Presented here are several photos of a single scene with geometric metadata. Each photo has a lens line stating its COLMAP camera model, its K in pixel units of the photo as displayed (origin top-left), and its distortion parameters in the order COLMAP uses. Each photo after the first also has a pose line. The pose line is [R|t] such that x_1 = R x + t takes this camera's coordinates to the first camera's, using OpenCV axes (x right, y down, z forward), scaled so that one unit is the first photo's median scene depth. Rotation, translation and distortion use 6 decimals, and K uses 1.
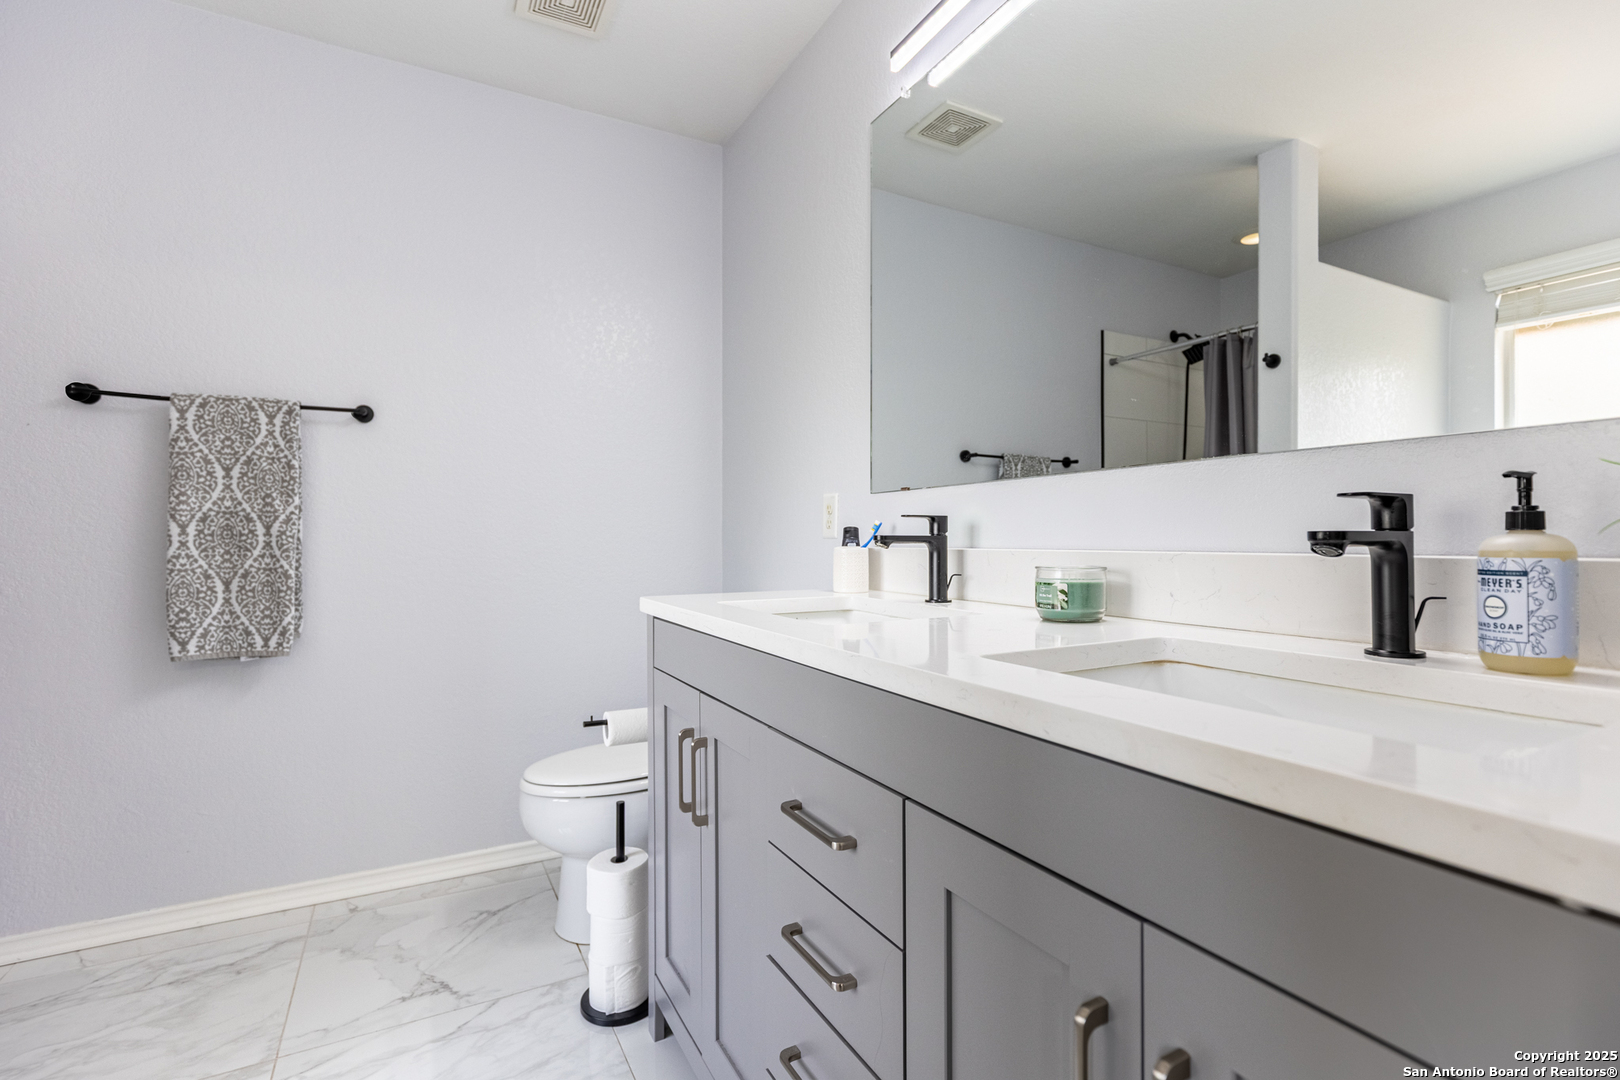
lens RADIAL K [[762.4, 0, 814.4], [0, 762.4, 536.1], [0, 0, 1]] dist [-0.000741, 0.000655]
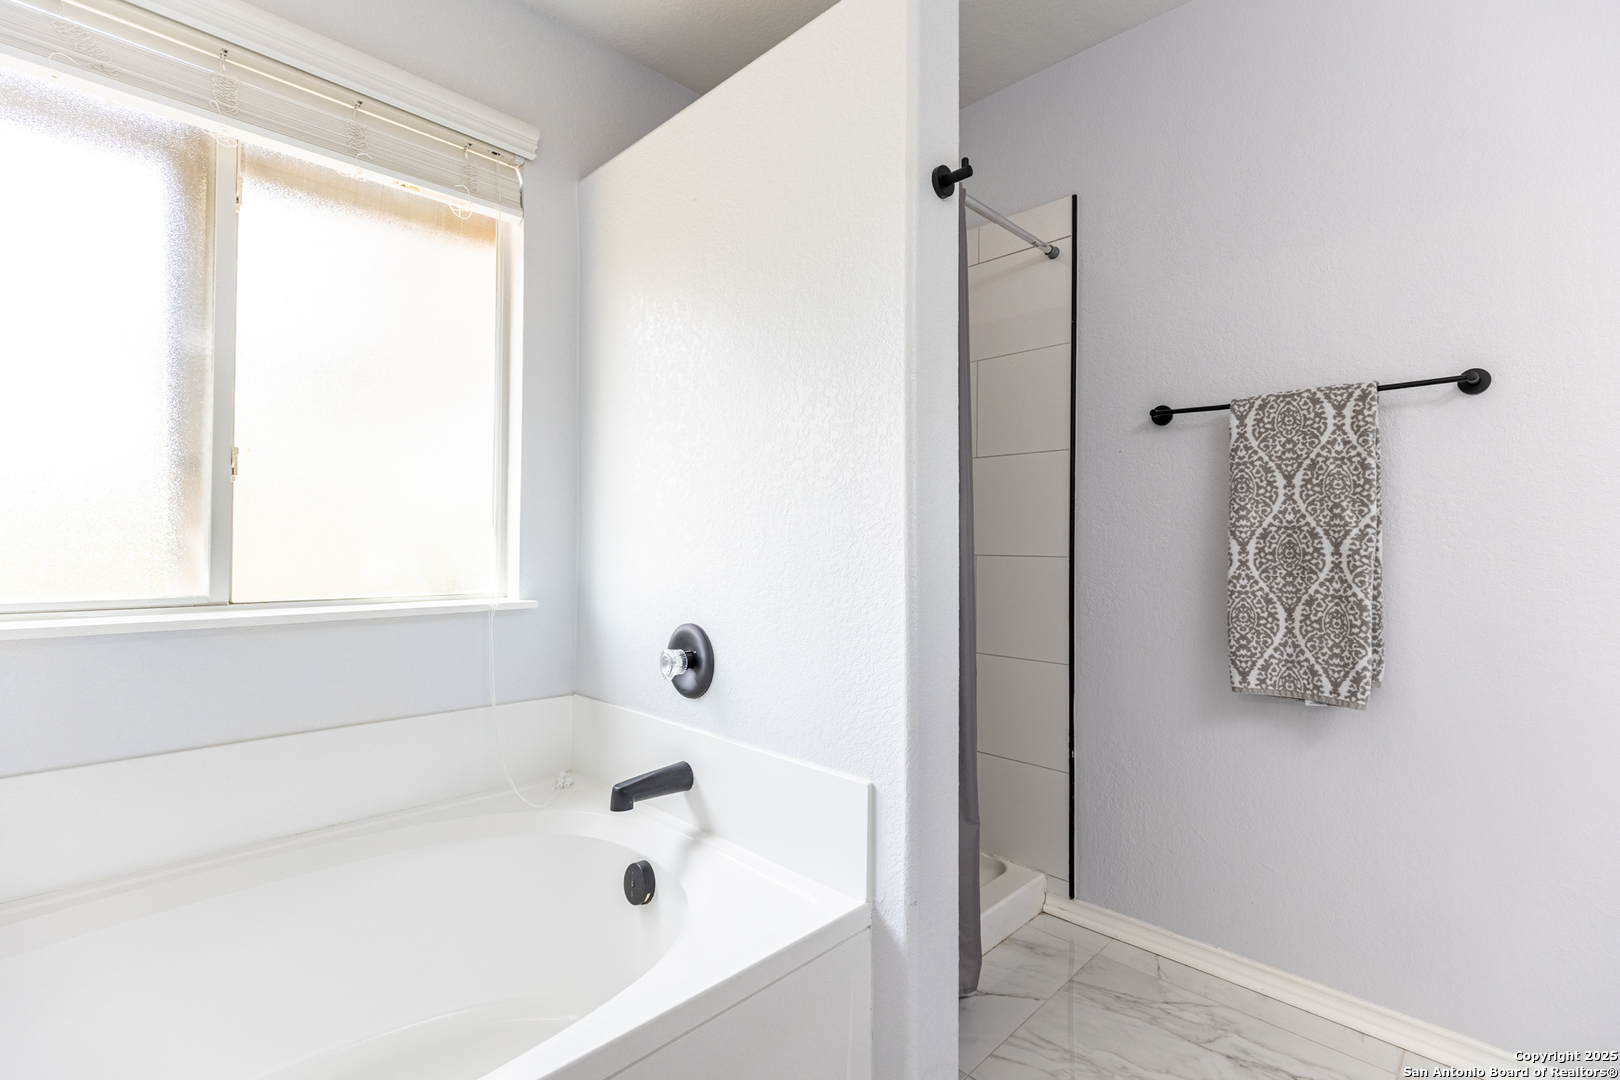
lens RADIAL K [[726.9, 0, 815.4], [0, 726.9, 533.1], [0, 0, 1]] dist [0.001518, 0.000576]
pose [[0.292146, -0.009010, -0.956331, -0.144185], [0.002644, 0.999959, -0.008614, -0.018930], [0.956370, -0.000012, 0.292158, 0.251844]]
